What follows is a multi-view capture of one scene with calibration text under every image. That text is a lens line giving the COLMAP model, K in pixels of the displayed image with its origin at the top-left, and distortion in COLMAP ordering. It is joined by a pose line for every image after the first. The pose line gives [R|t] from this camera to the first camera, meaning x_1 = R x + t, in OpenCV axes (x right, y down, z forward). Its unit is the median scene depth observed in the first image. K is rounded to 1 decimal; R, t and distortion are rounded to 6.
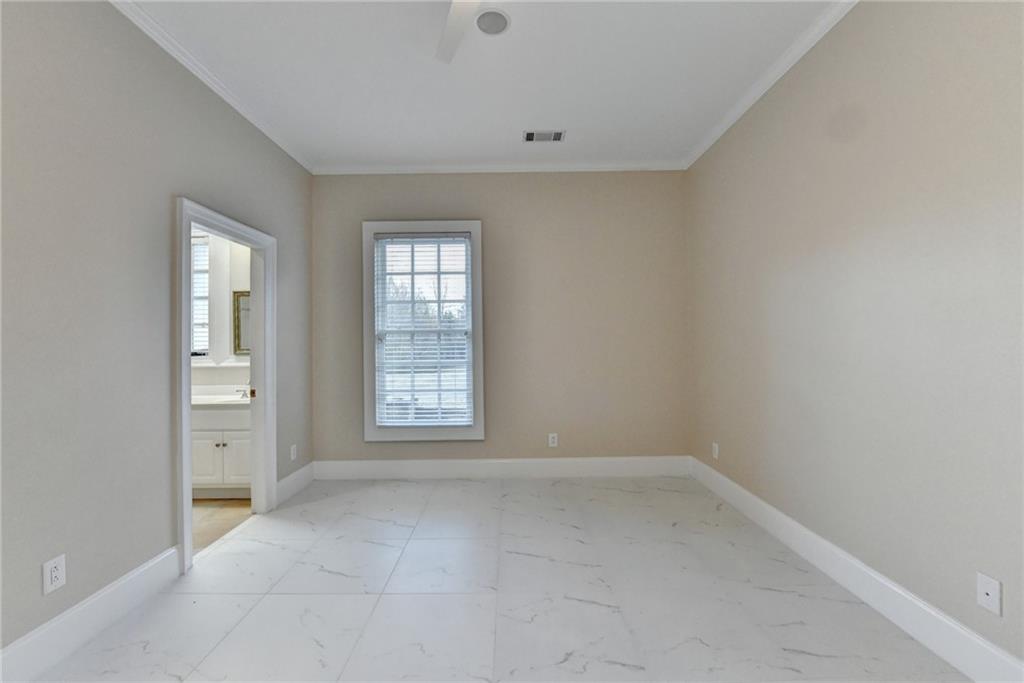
lens RADIAL K [[410.2, 0, 511.2], [0, 410.2, 336.9], [0, 0, 1]] dist [-0.015614, -0.000493]
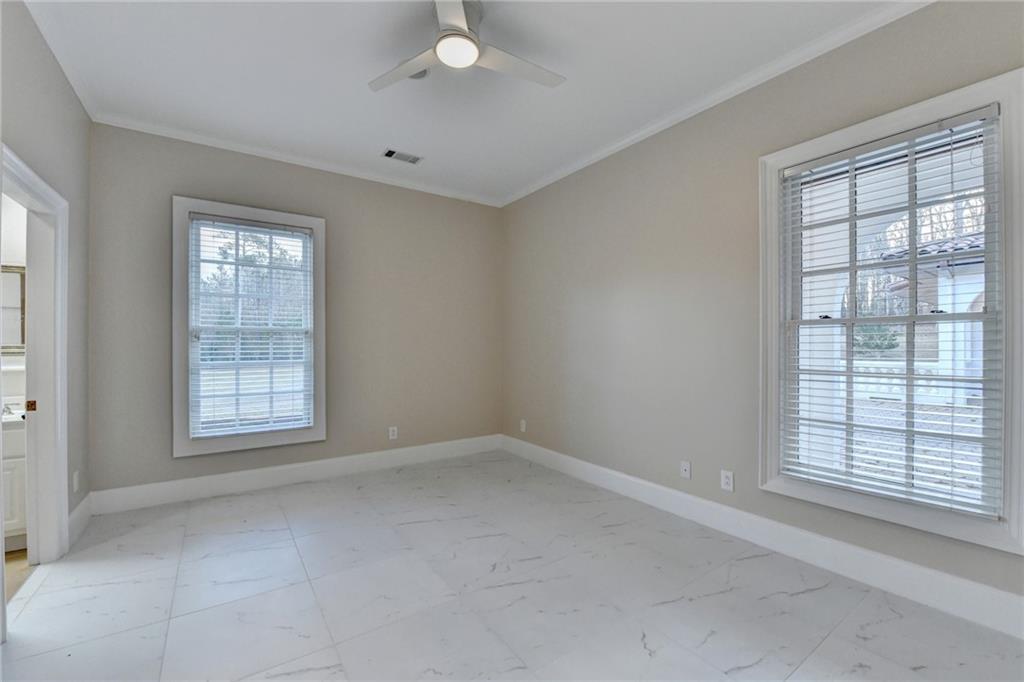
lens RADIAL K [[416.8, 0, 512.0], [0, 416.8, 341.0], [0, 0, 1]] dist [-0.018777, -0.000585]
pose [[0.825701, 0.016568, 0.563865, -0.266153], [-0.019570, 0.999808, -0.000720, 0.002352], [-0.563769, -0.010440, 0.825867, -0.087569]]
